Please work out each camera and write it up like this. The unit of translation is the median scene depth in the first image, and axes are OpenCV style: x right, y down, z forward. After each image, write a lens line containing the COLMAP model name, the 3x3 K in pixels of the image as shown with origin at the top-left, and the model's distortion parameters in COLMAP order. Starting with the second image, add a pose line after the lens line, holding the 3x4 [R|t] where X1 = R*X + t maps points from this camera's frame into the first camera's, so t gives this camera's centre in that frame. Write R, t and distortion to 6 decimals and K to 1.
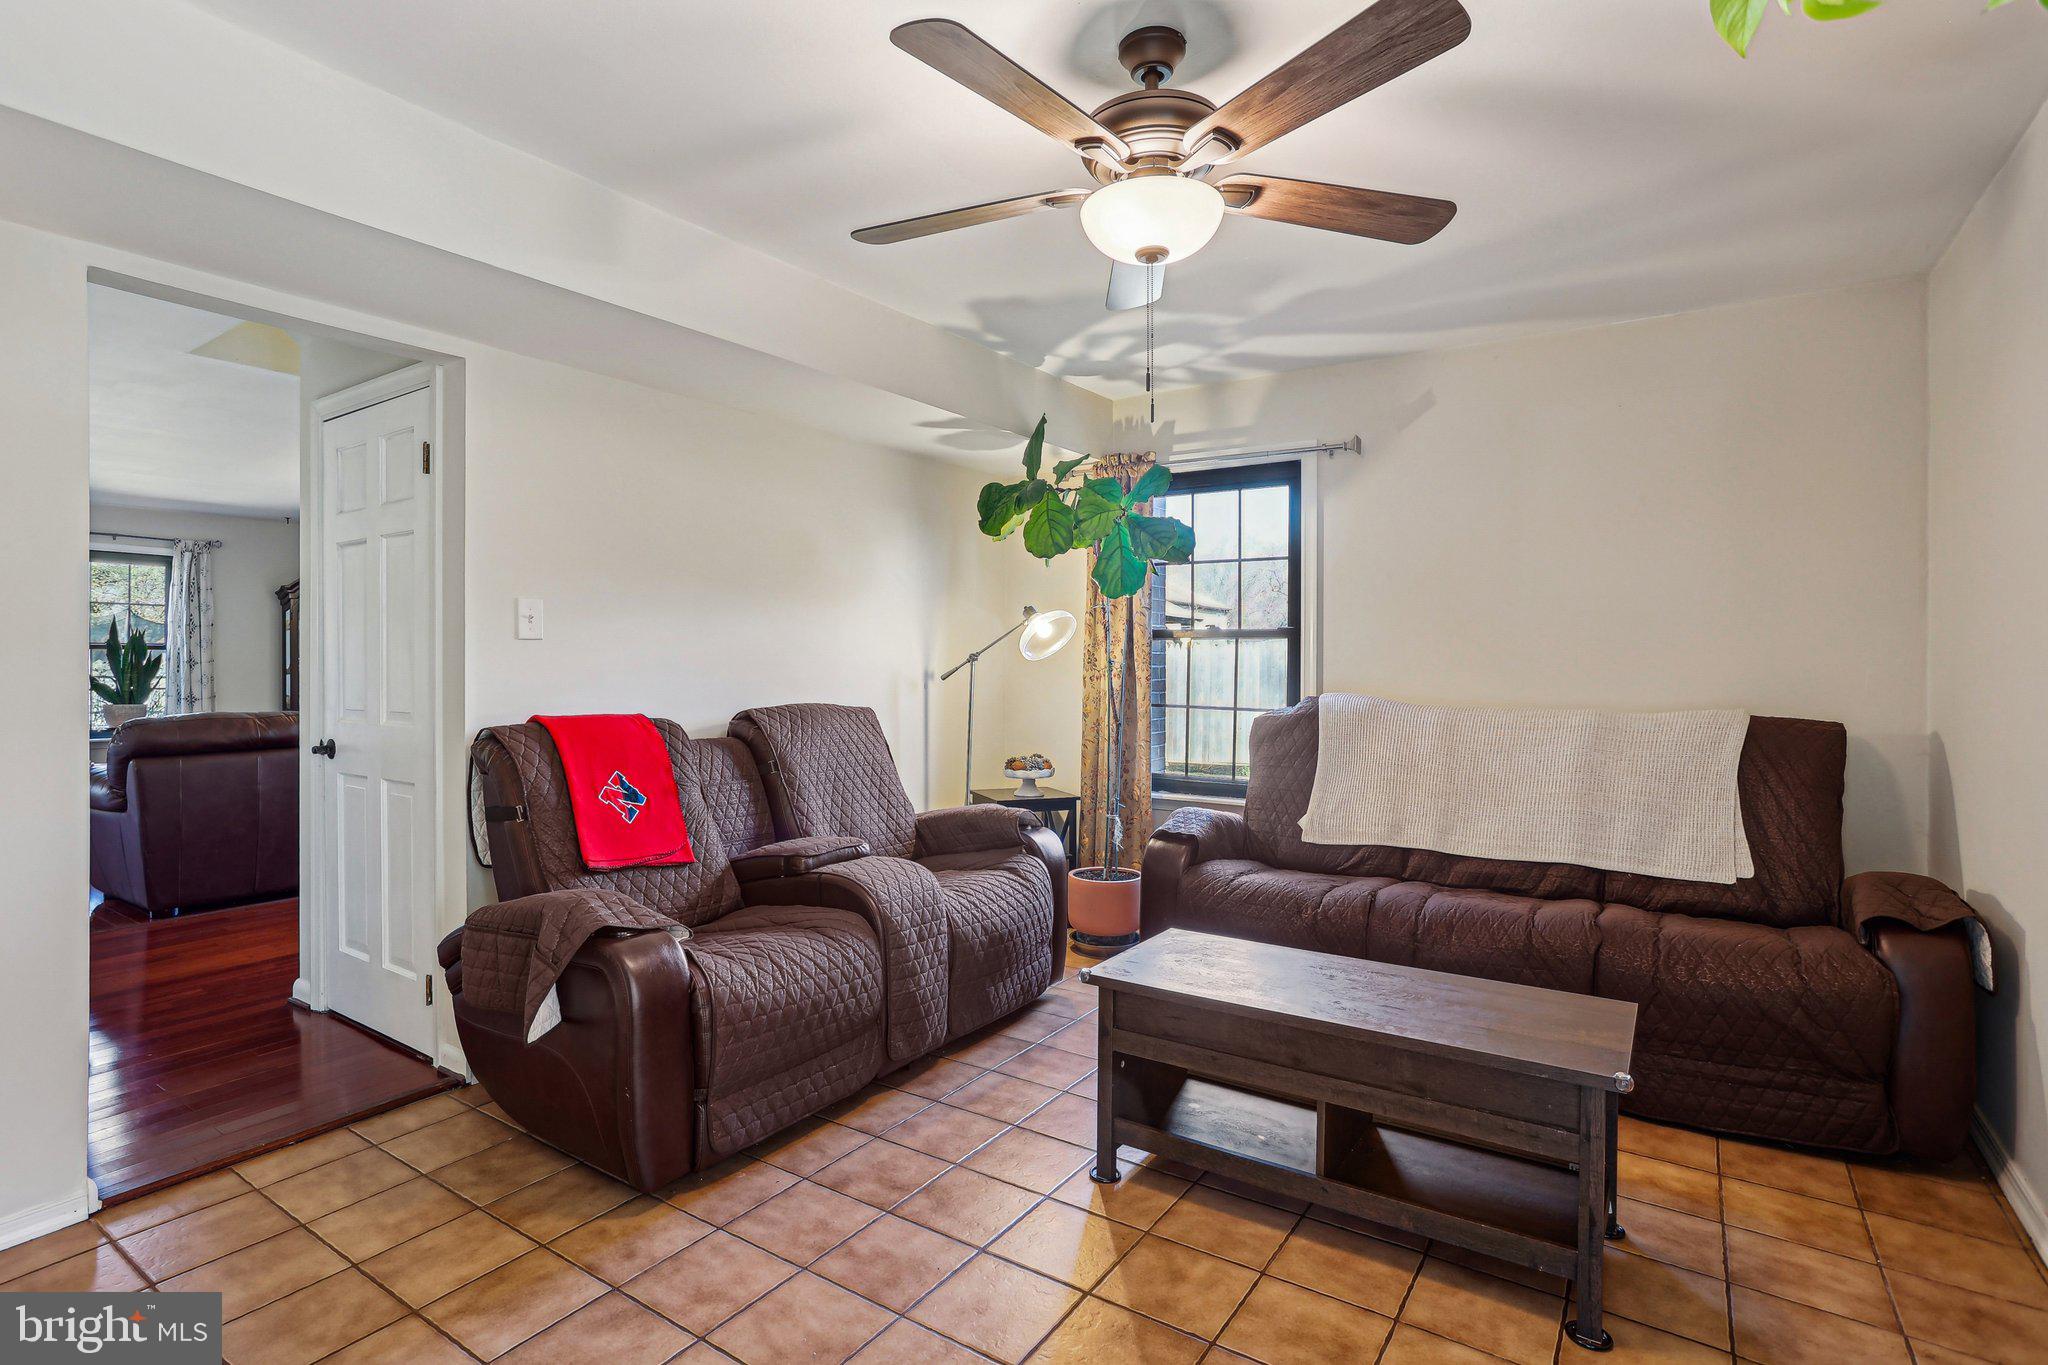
lens RADIAL K [[999.8, 0, 990.3], [0, 999.8, 663.8], [0, 0, 1]] dist [-0.068062, 0.034895]
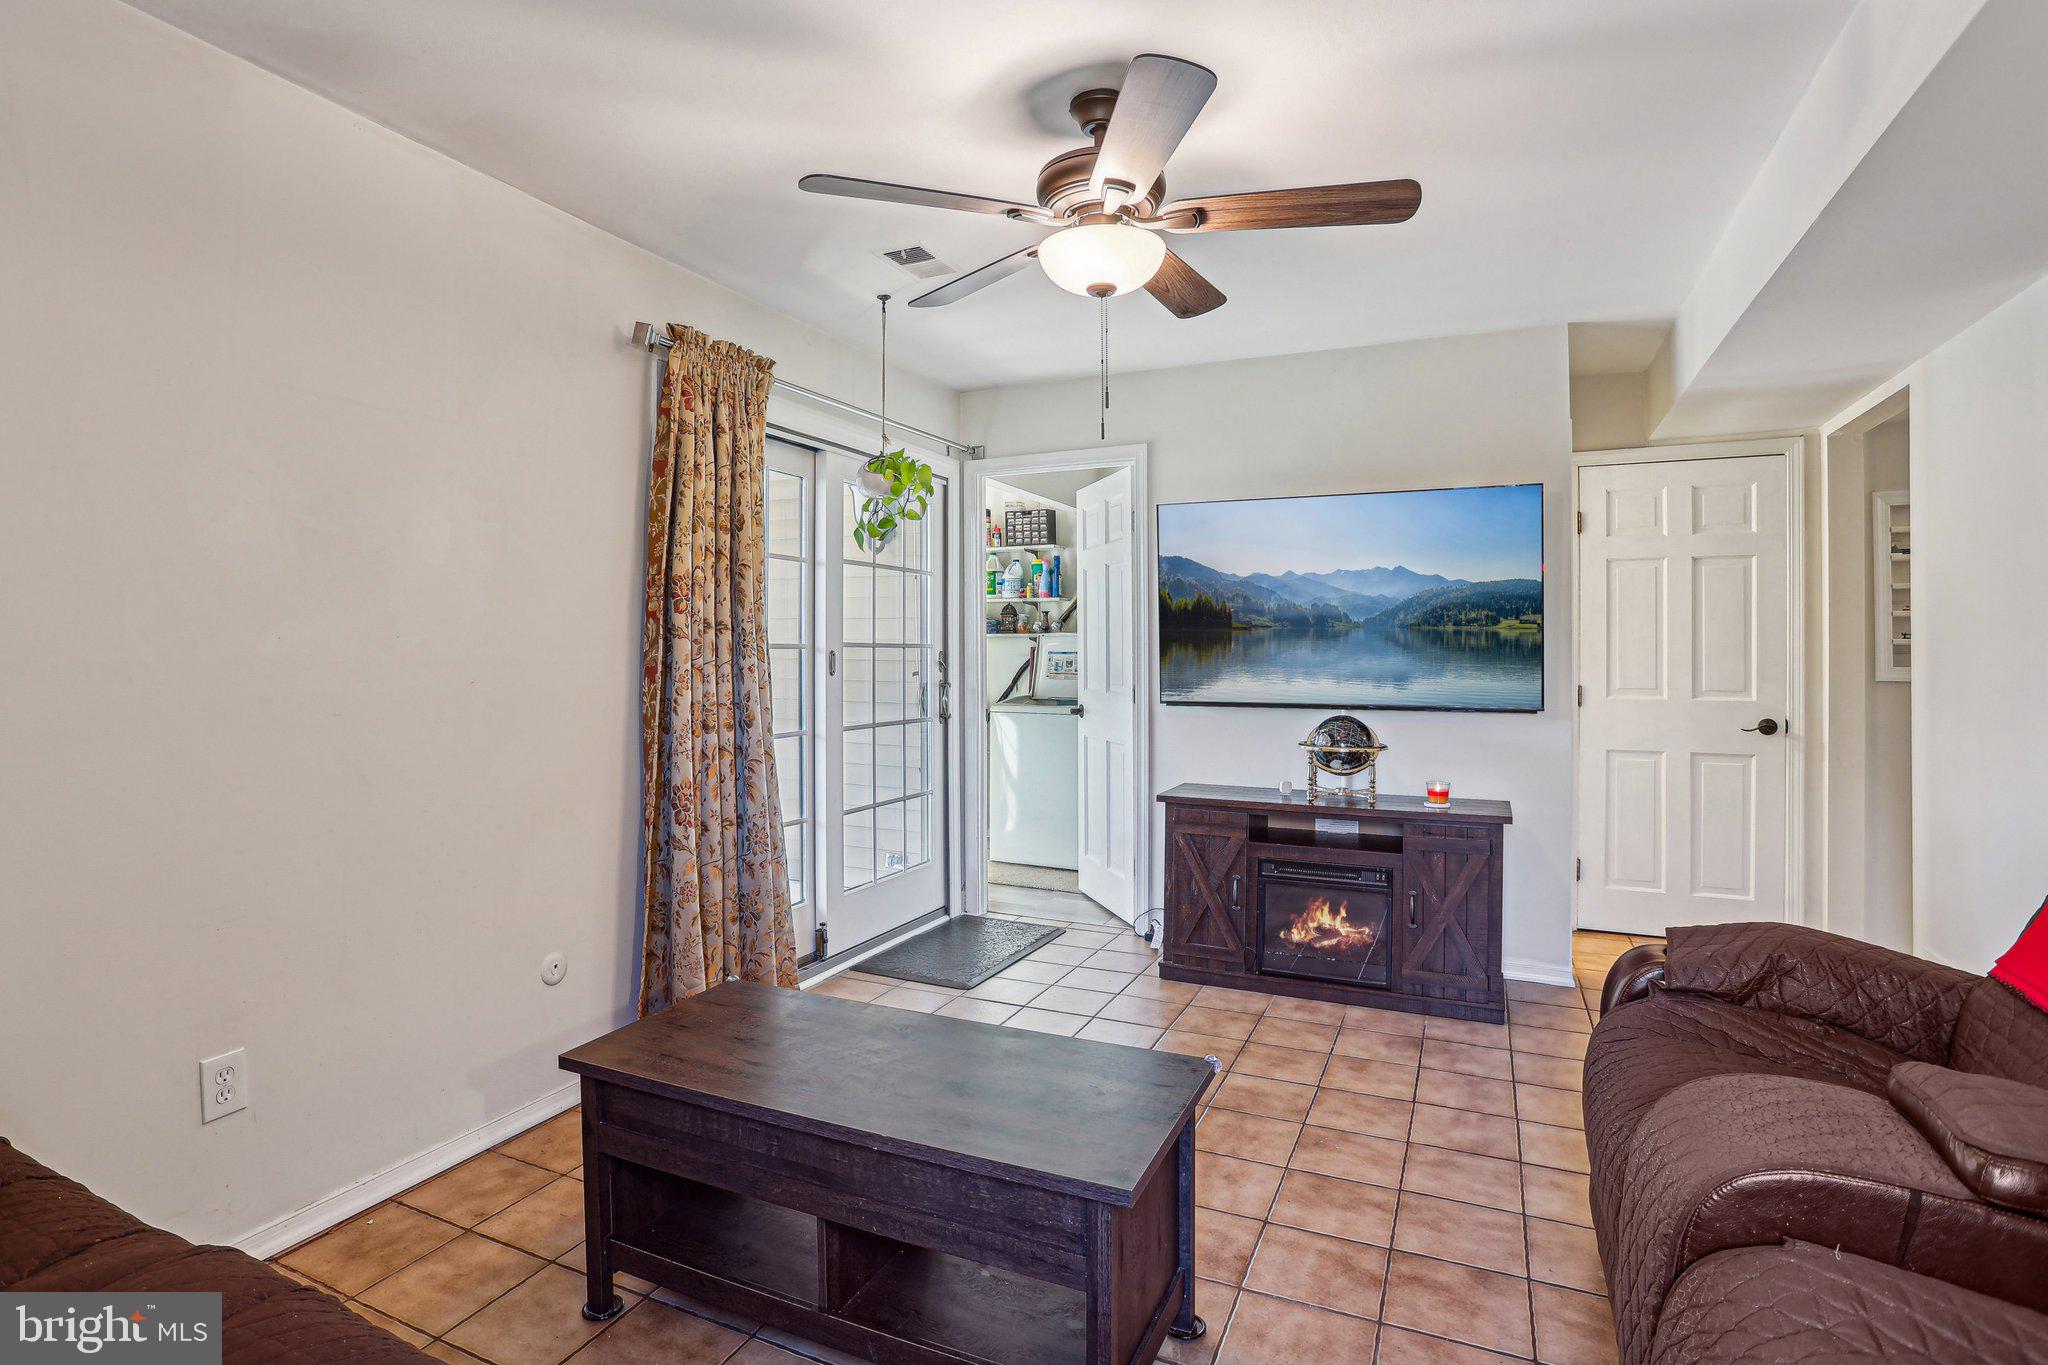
lens RADIAL K [[1009.9, 0, 1021.1], [0, 1009.9, 667.1], [0, 0, 1]] dist [-0.038579, -0.000059]
pose [[-0.983007, 0.002790, -0.183550, 0.367027], [0.001243, 0.999963, 0.008544, 0.001799], [0.183567, 0.008170, -0.982973, 1.665281]]
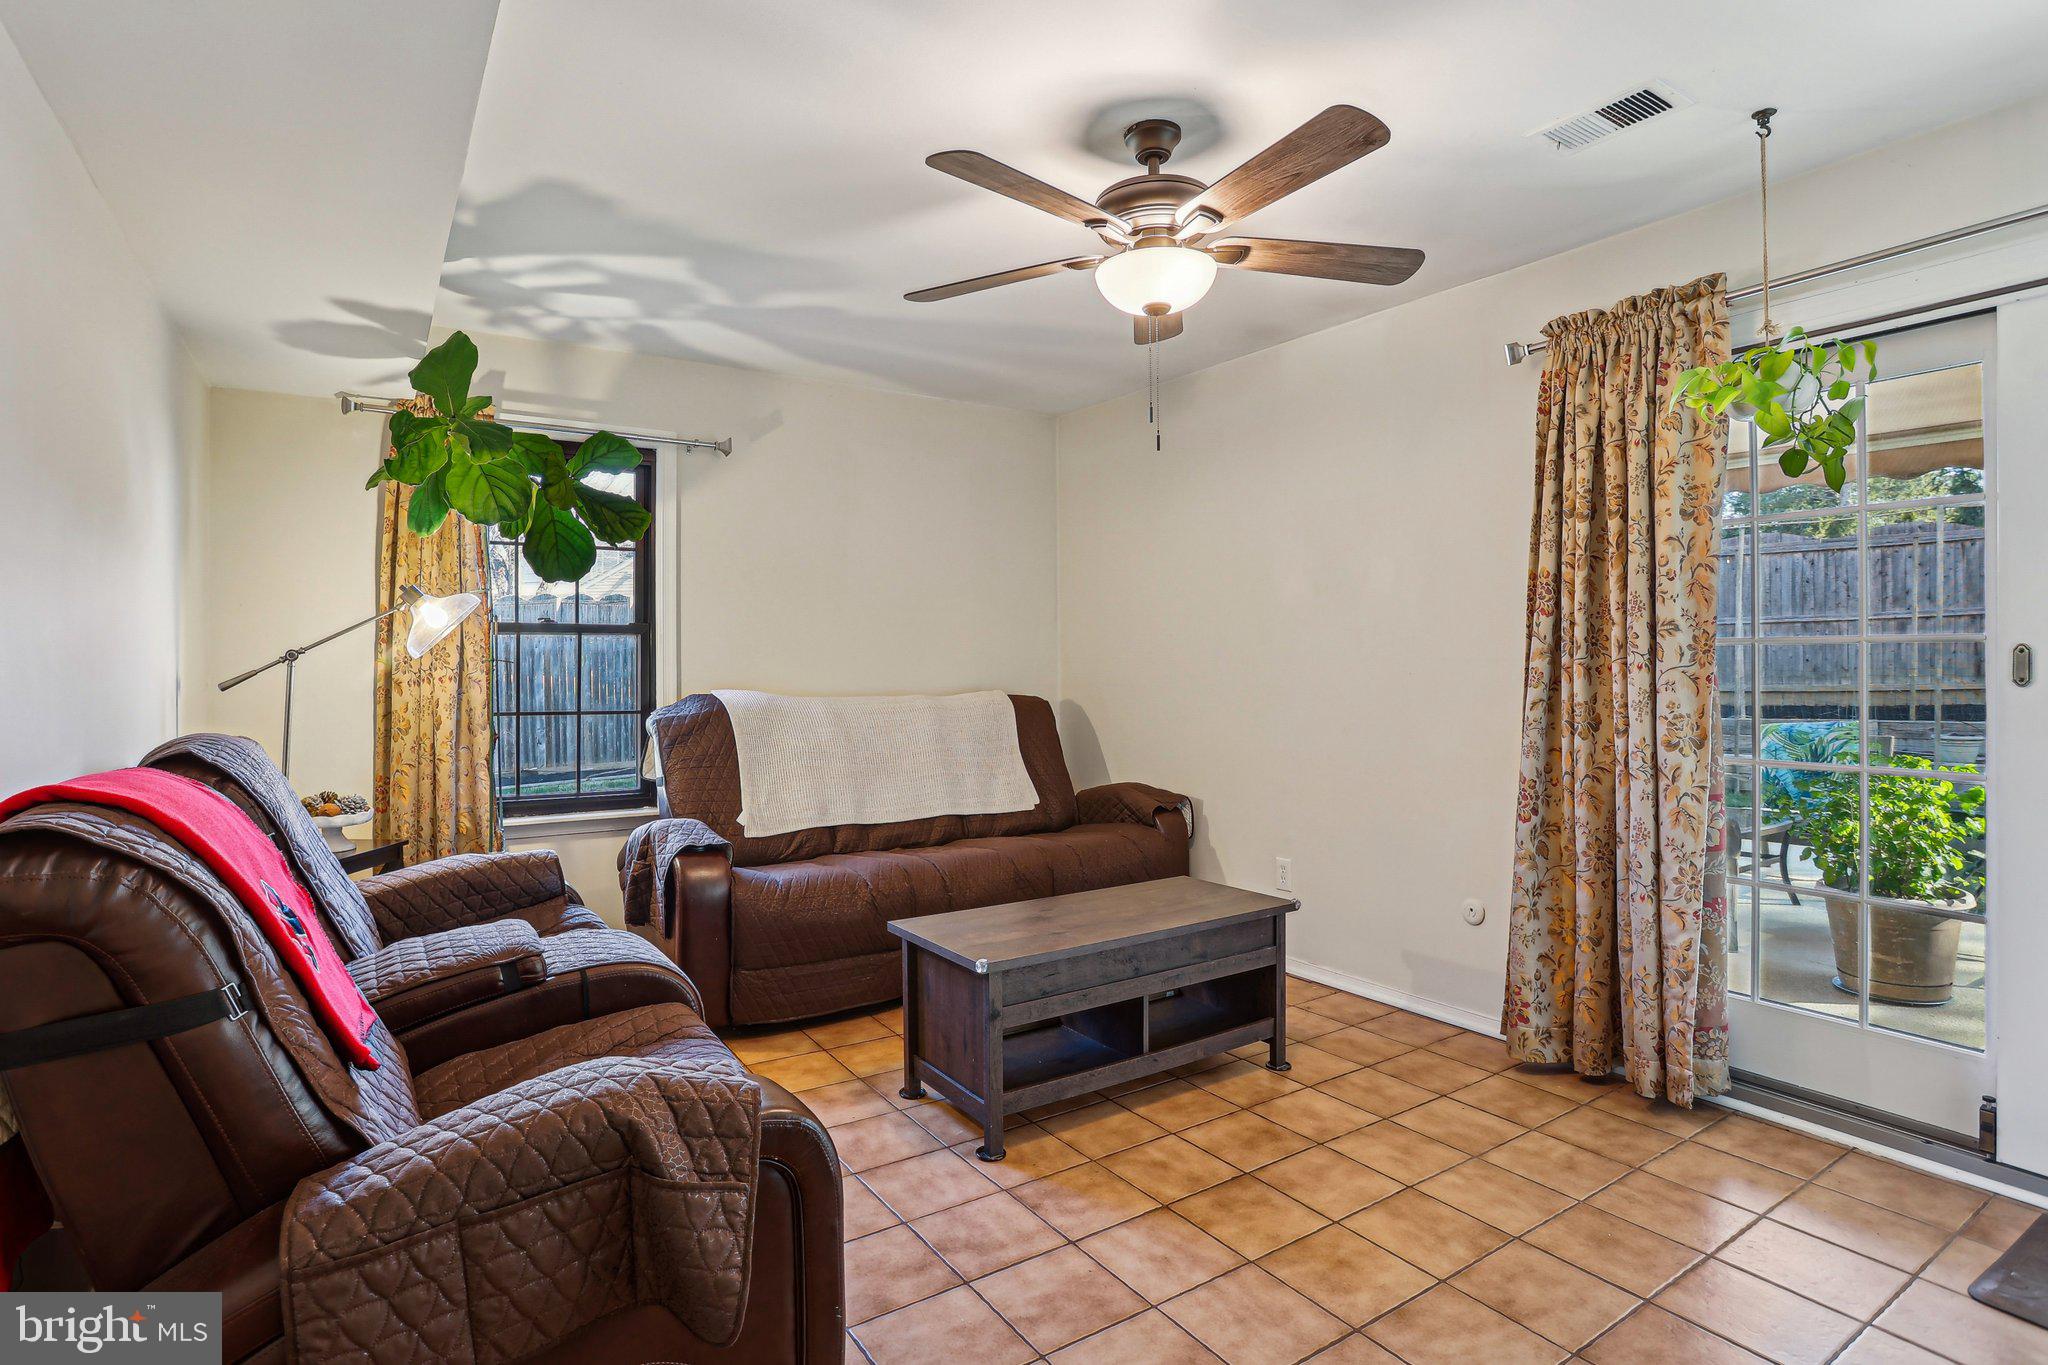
lens RADIAL K [[1022.4, 0, 979.5], [0, 1022.4, 678.7], [0, 0, 1]] dist [-0.068772, 0.000060]
pose [[0.391140, -0.022059, 0.920067, -0.821046], [0.009005, 0.999757, 0.020141, -0.001828], [-0.920287, 0.000407, 0.391243, 0.575240]]
